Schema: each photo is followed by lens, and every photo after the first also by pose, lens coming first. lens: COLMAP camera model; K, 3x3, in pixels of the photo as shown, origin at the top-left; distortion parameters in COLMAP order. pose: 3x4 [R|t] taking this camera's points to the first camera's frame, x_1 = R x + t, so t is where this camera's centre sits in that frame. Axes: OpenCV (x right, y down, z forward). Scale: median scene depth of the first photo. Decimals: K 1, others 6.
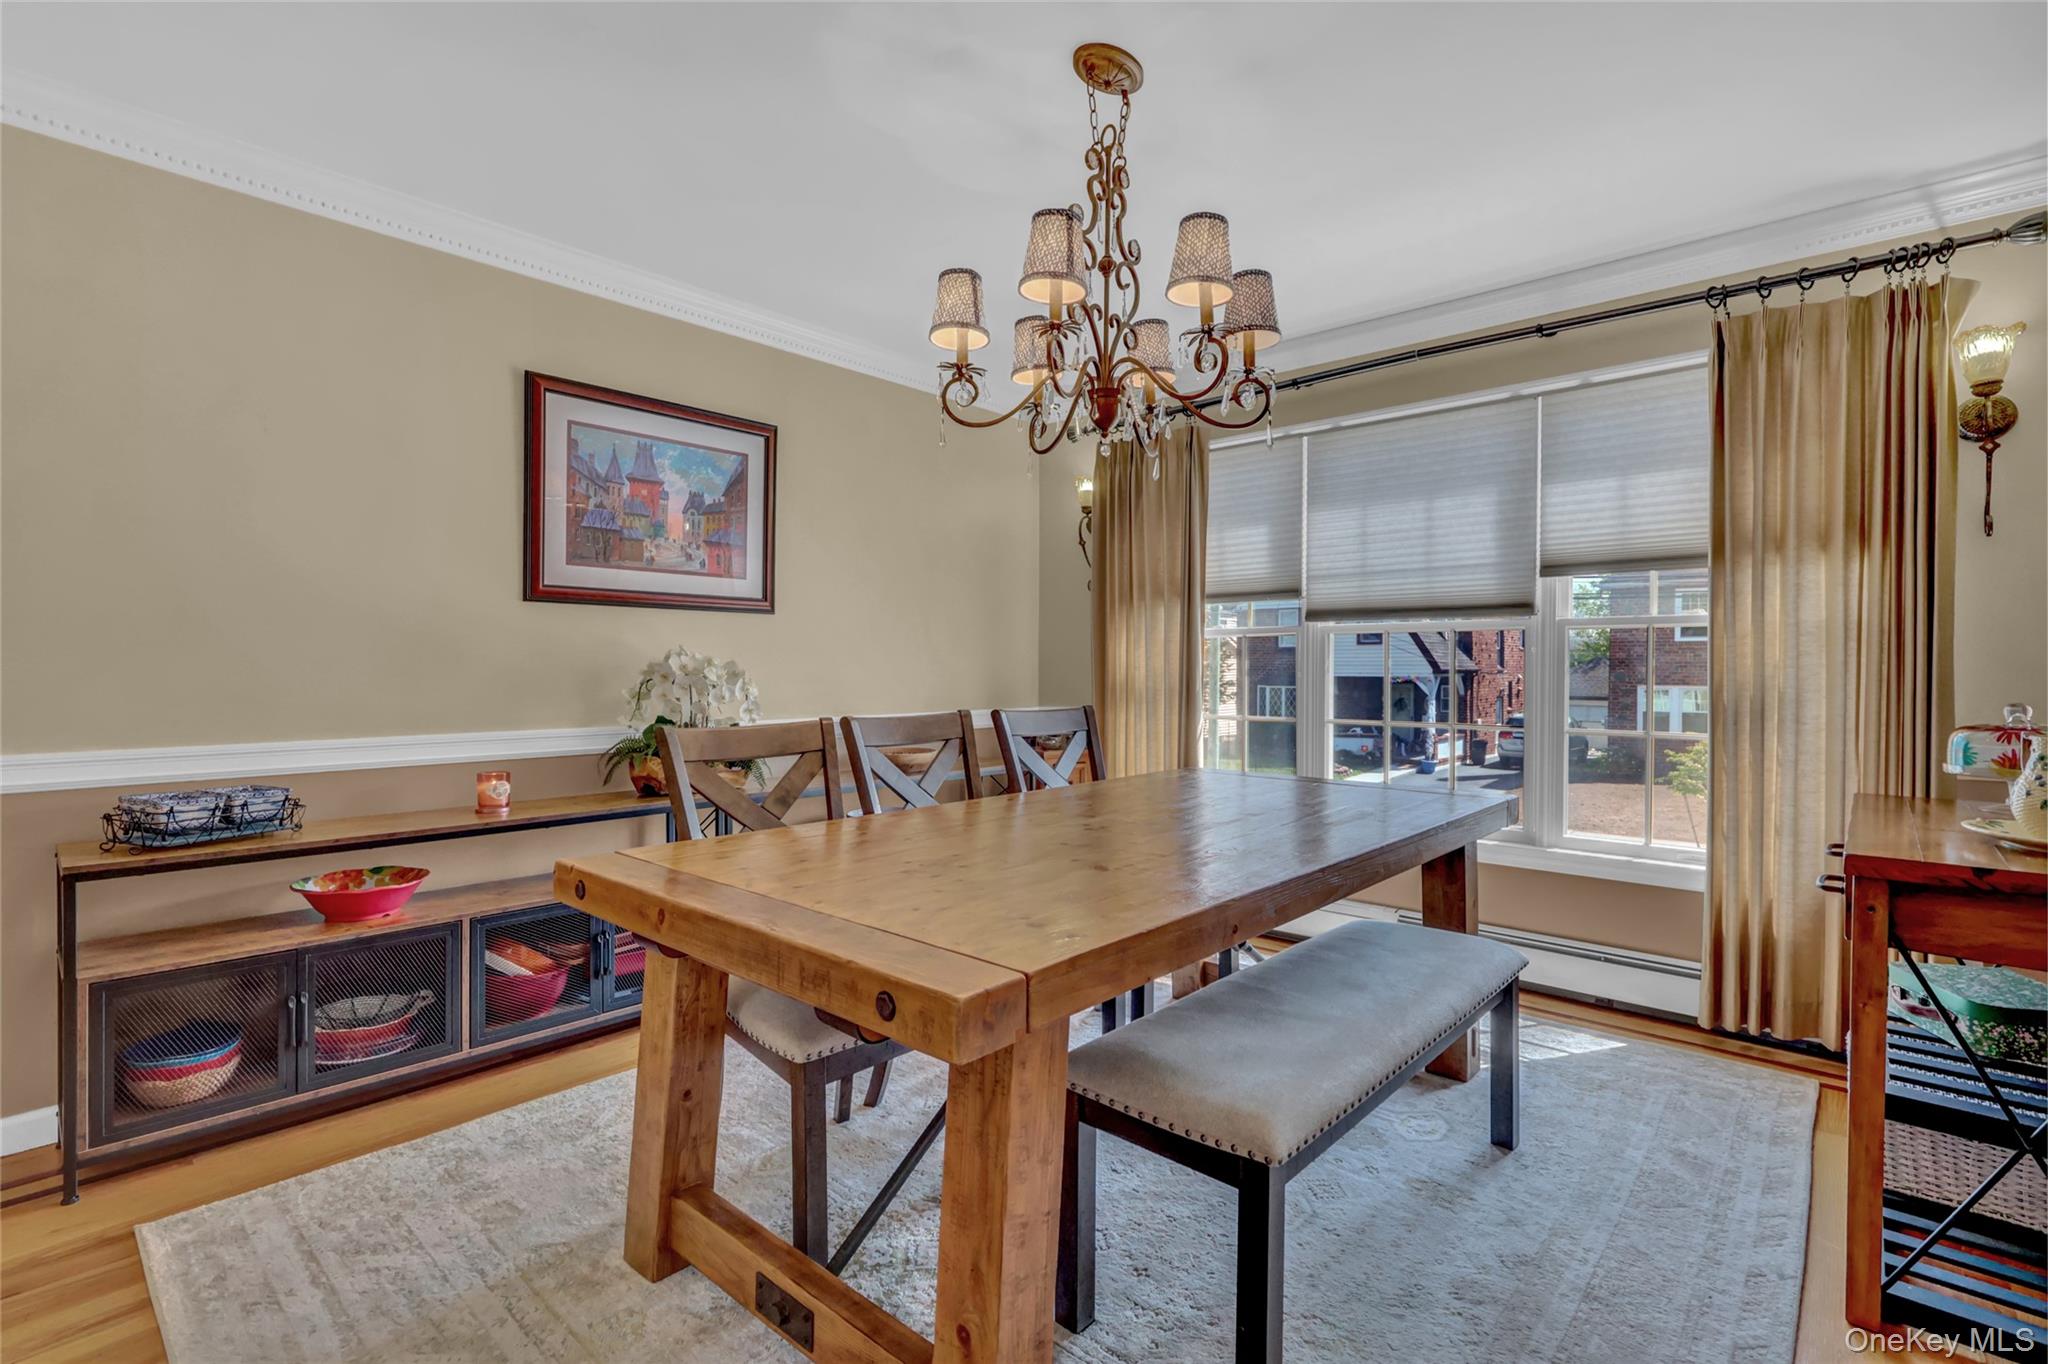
lens RADIAL K [[943.0, 0, 1029.2], [0, 943.0, 675.2], [0, 0, 1]] dist [0.001361, 0.000028]
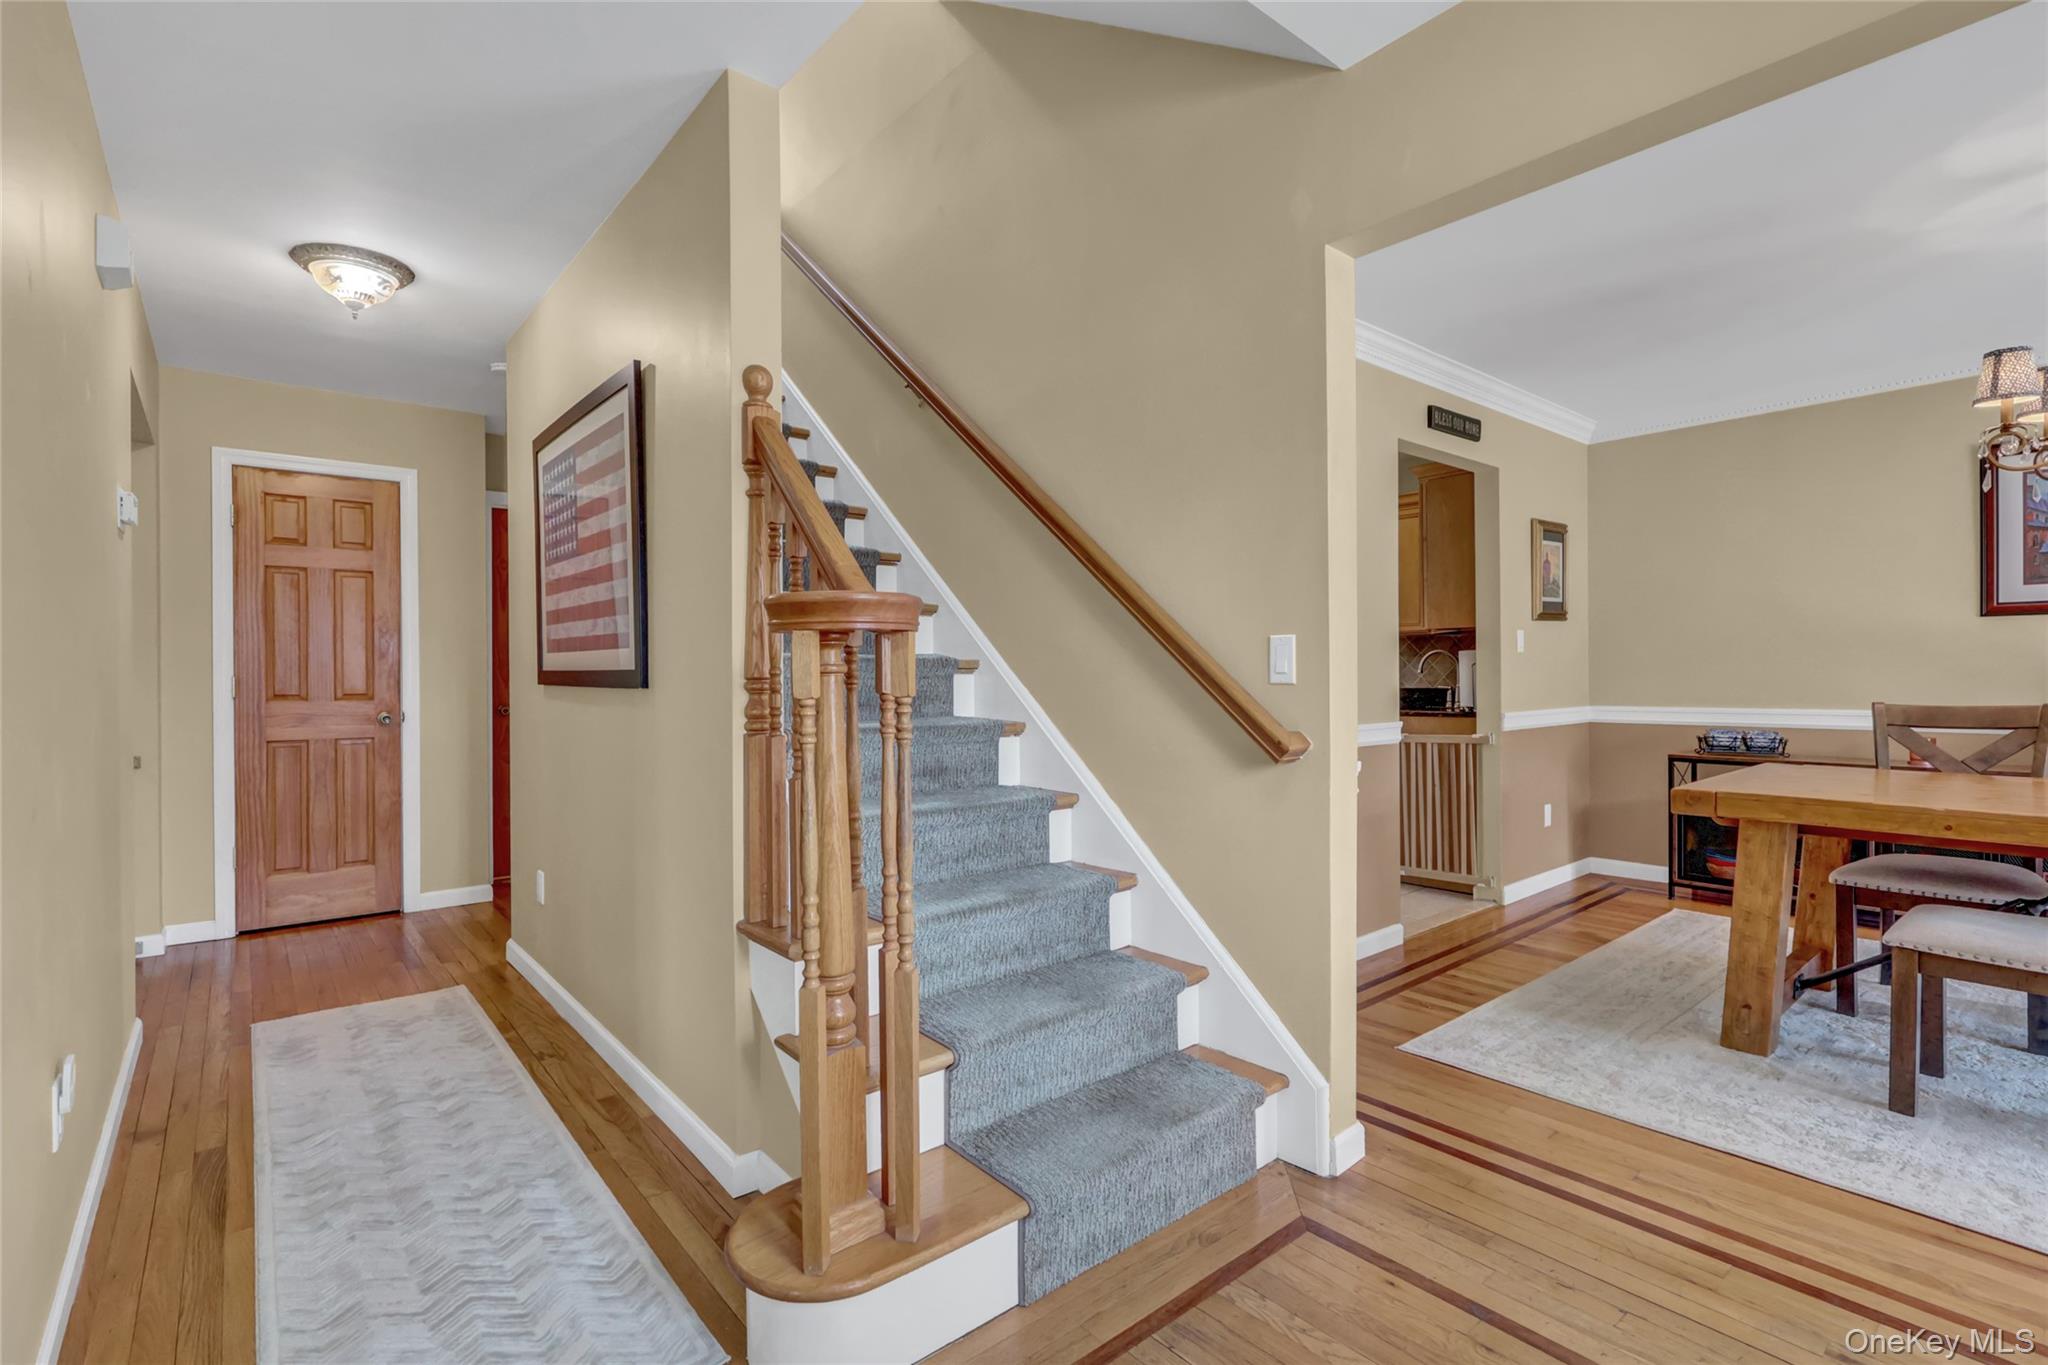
lens RADIAL K [[943.0, 0, 1029.2], [0, 943.0, 675.7], [0, 0, 1]] dist [0.001361, 0.000028]
pose [[-0.143881, -0.000864, -0.989595, 0.947567], [0.000553, 0.999999, -0.000954, 0.005977], [0.989595, -0.000684, -0.143880, -0.145412]]
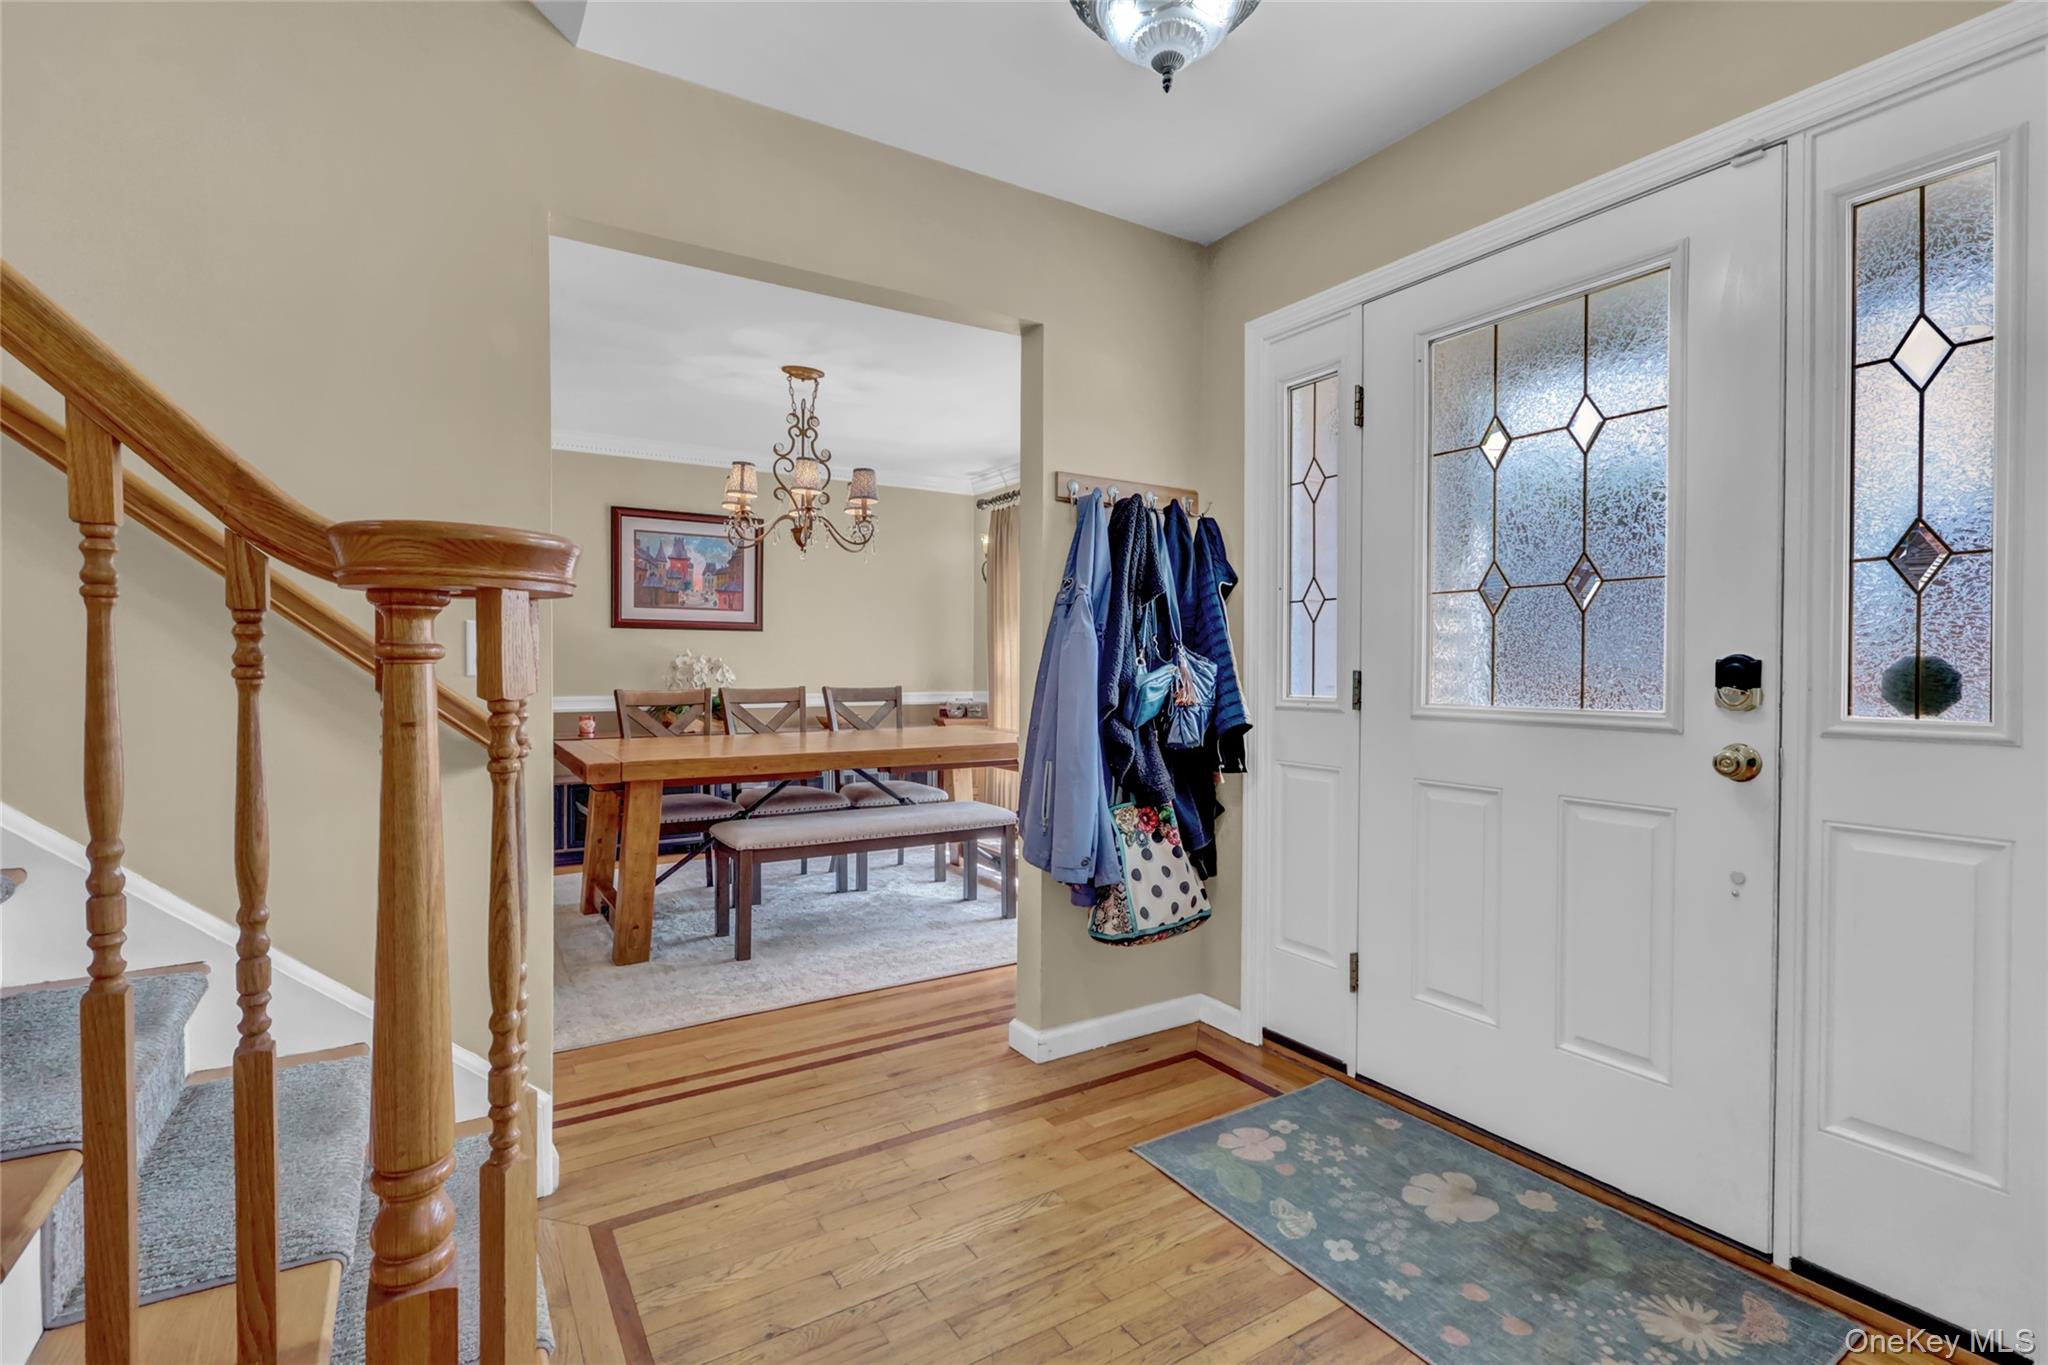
lens RADIAL K [[941.7, 0, 1019.7], [0, 941.7, 676.5], [0, 0, 1]] dist [0.010067, 0.000479]
pose [[0.960770, 0.005233, -0.277297, 0.735623], [-0.004301, 0.999983, 0.003968, 0.007466], [0.277313, -0.002620, 0.960776, -0.558904]]
